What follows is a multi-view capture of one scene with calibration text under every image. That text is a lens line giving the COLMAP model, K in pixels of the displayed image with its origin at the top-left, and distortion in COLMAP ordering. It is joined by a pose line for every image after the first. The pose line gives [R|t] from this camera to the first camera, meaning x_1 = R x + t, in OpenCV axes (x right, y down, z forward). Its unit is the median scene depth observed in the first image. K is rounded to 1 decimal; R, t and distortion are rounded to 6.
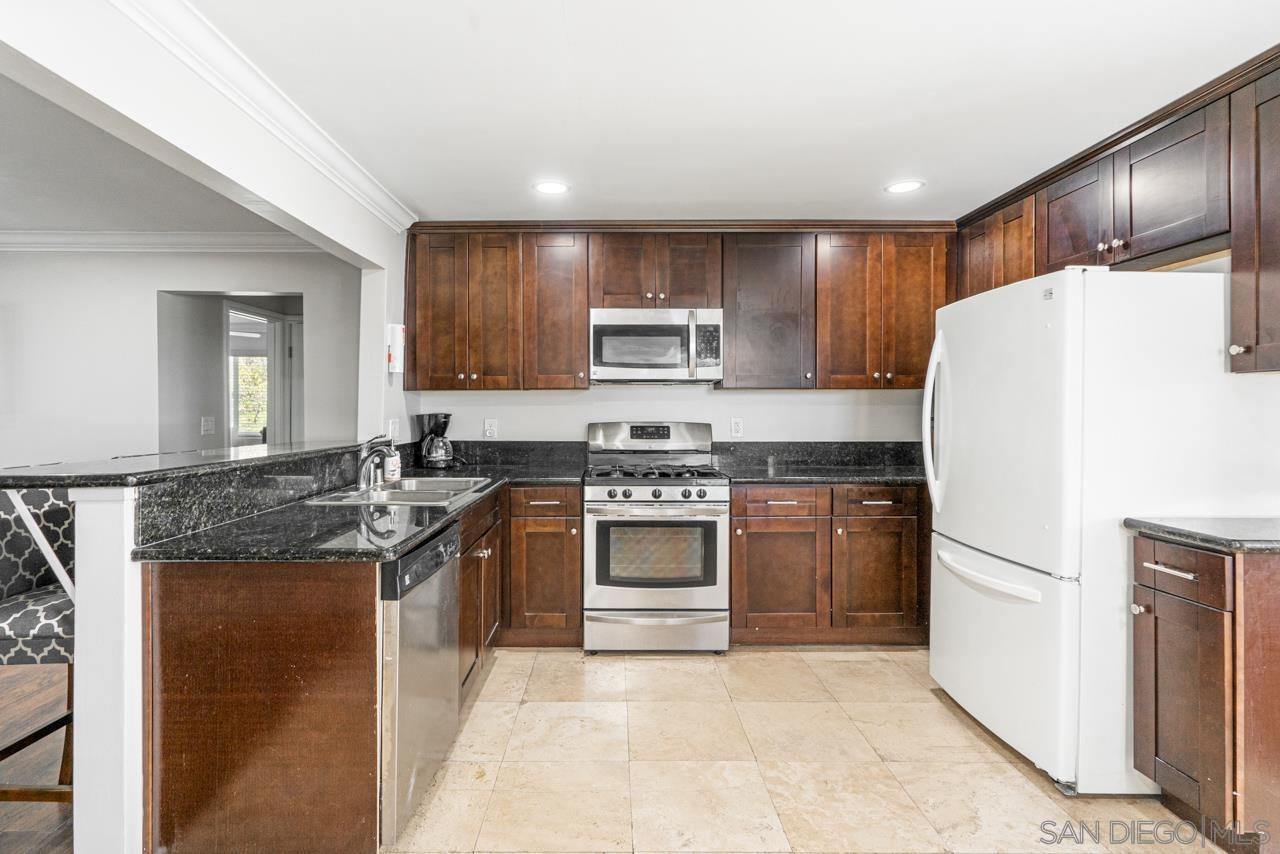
lens RADIAL K [[624.9, 0, 625.8], [0, 624.9, 409.0], [0, 0, 1]] dist [-0.003730, 0.002510]
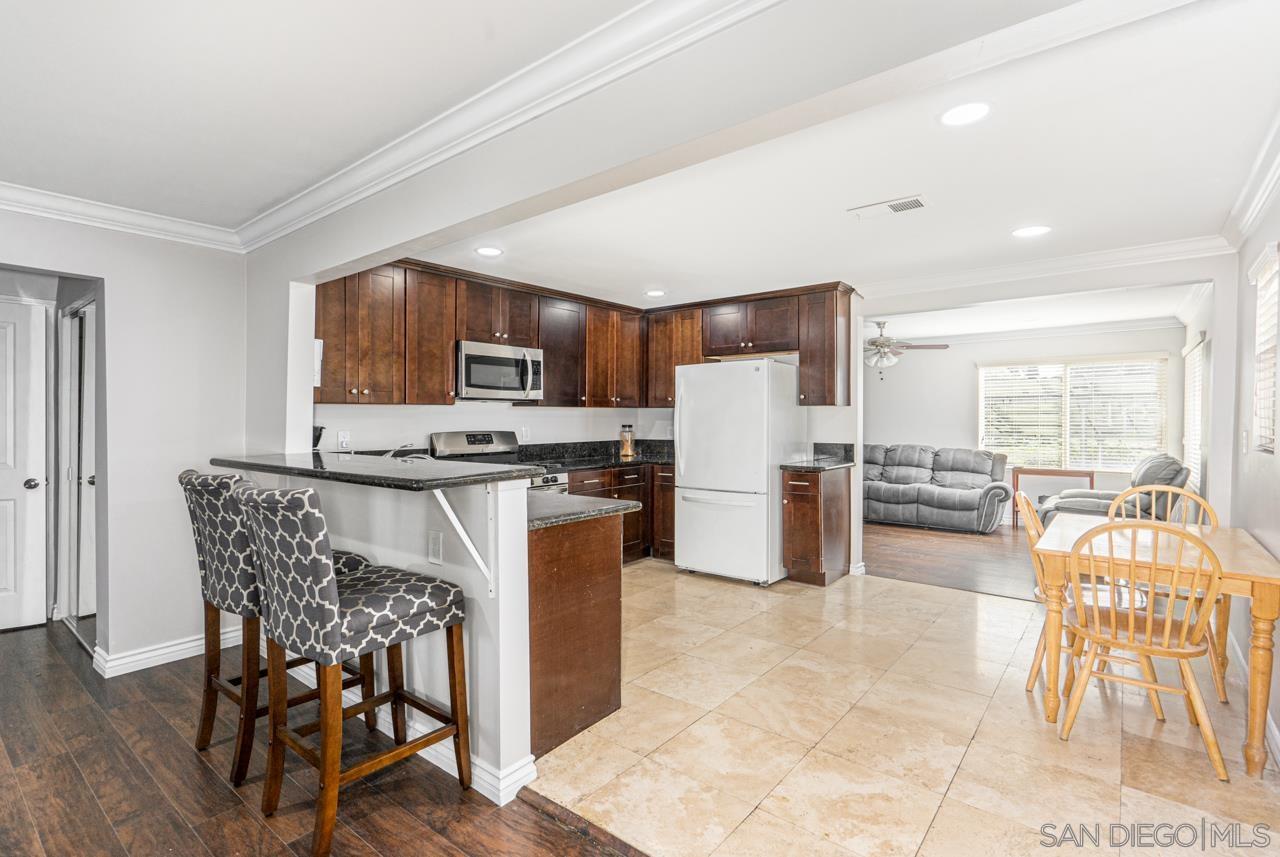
lens RADIAL K [[593.0, 0, 636.6], [0, 593.0, 427.4], [0, 0, 1]] dist [-0.006067, 0.001462]
pose [[0.639530, -0.012400, 0.768666, -0.806484], [0.003568, 0.999907, 0.013161, -0.002077], [-0.768758, -0.005674, 0.639515, -0.022129]]
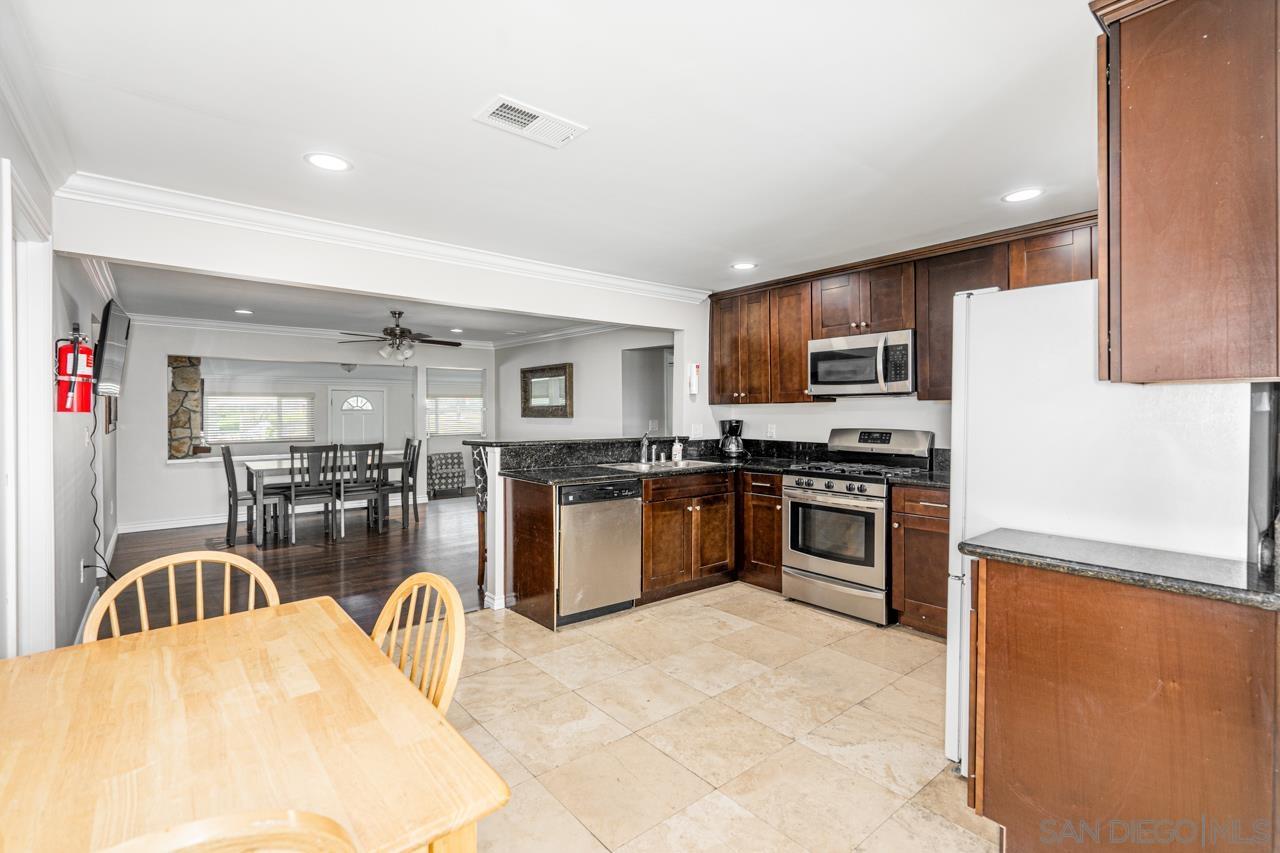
lens RADIAL K [[593.0, 0, 637.1], [0, 593.0, 413.4], [0, 0, 1]] dist [-0.006067, 0.001462]
pose [[0.631370, 0.001963, -0.775479, 0.730558], [-0.001447, 0.999998, 0.001354, -0.010880], [0.775481, 0.000267, 0.631371, -0.059061]]
